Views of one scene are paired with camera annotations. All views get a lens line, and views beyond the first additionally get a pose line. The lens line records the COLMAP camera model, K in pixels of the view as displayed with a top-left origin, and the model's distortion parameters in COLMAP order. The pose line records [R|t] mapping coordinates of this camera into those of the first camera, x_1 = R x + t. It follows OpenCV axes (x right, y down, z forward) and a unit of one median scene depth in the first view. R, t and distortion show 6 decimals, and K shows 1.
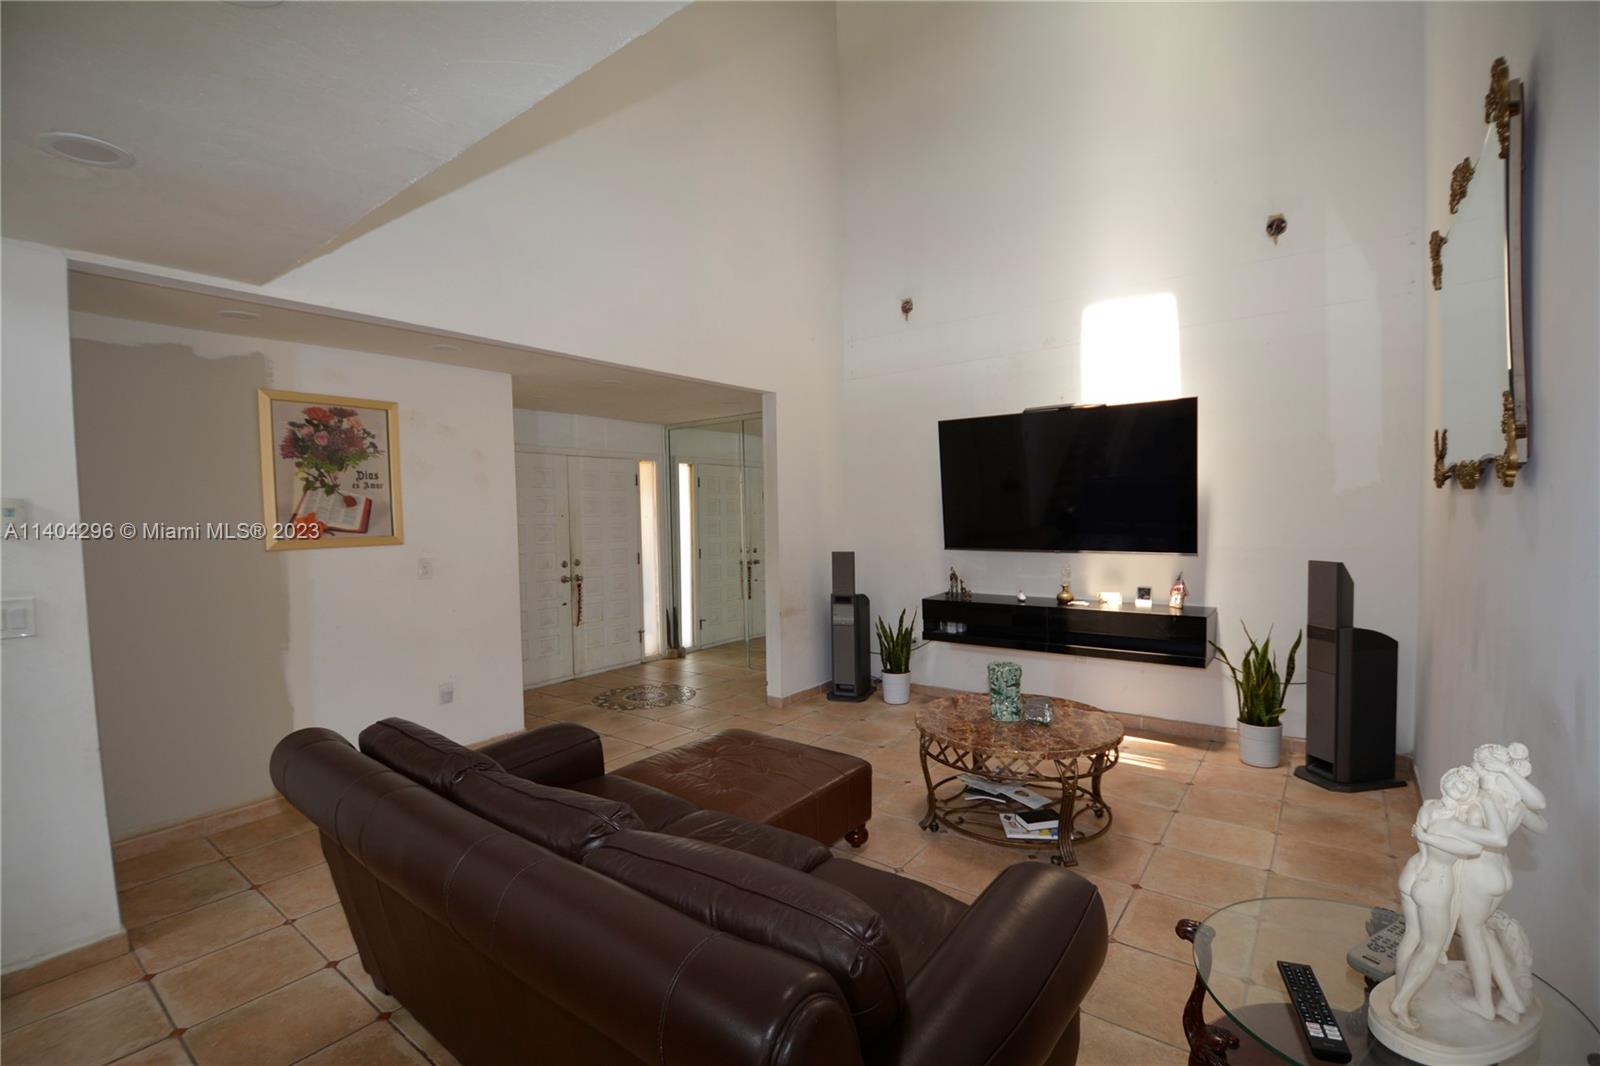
lens RADIAL K [[698.7, 0, 807.3], [0, 698.7, 540.9], [0, 0, 1]] dist [0.004057, -0.015129]
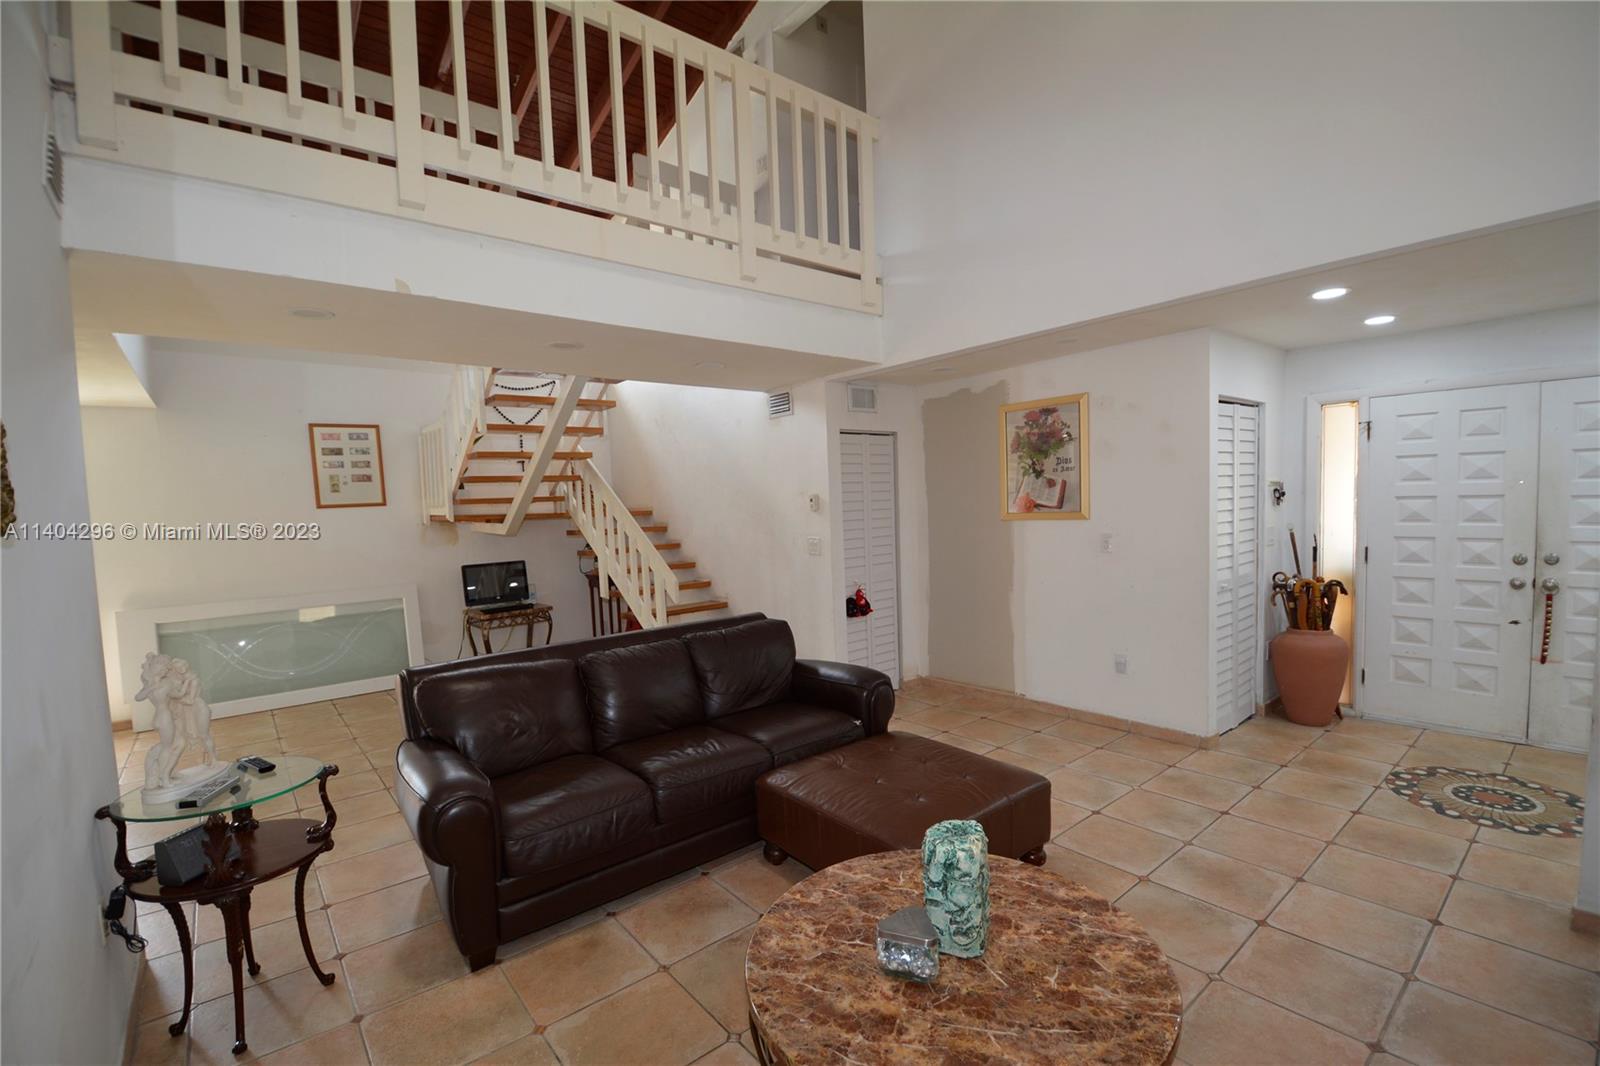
lens RADIAL K [[698.7, 0, 806.3], [0, 698.7, 545.0], [0, 0, 1]] dist [0.004057, -0.015129]
pose [[-0.223970, 0.086520, -0.970748, 0.540125], [-0.000788, 0.996035, 0.088956, -0.047320], [0.974596, 0.020688, -0.223013, 0.710323]]
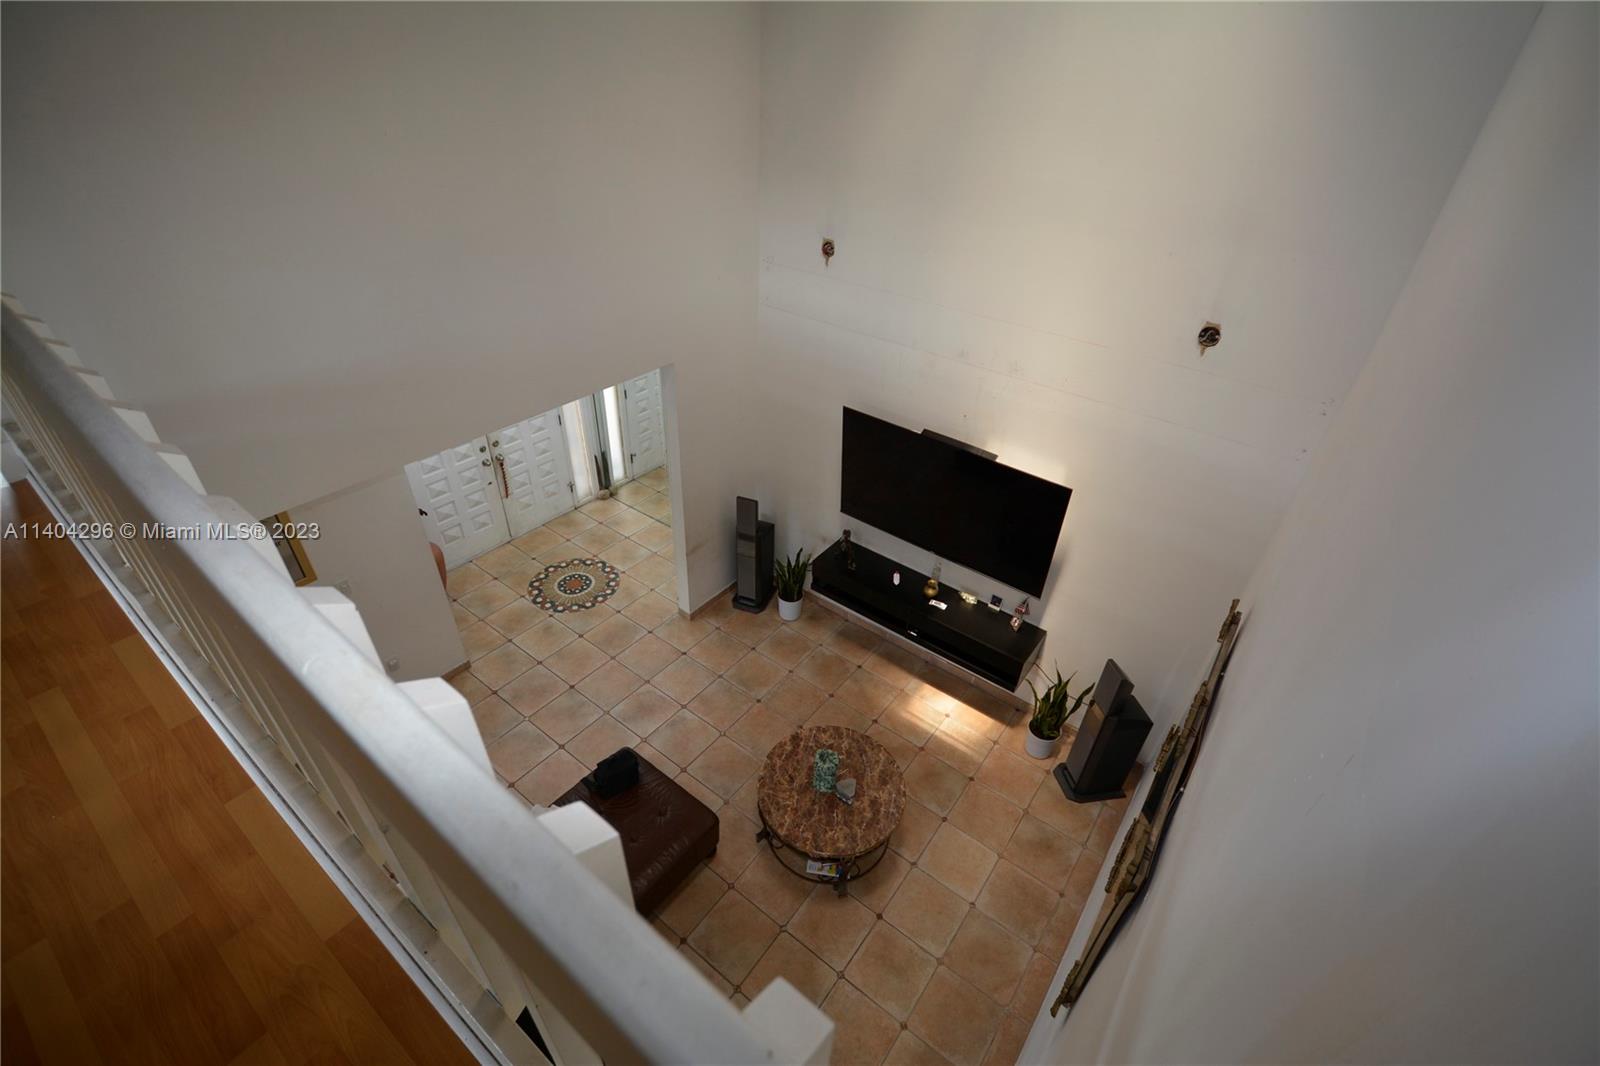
lens RADIAL K [[698.7, 0, 810.6], [0, 698.7, 548.1], [0, 0, 1]] dist [0.004057, -0.015129]
pose [[0.997625, 0.051491, 0.045757, 0.121952], [-0.068219, 0.830609, 0.552662, -0.606435], [-0.009549, -0.554471, 0.832148, 0.098315]]
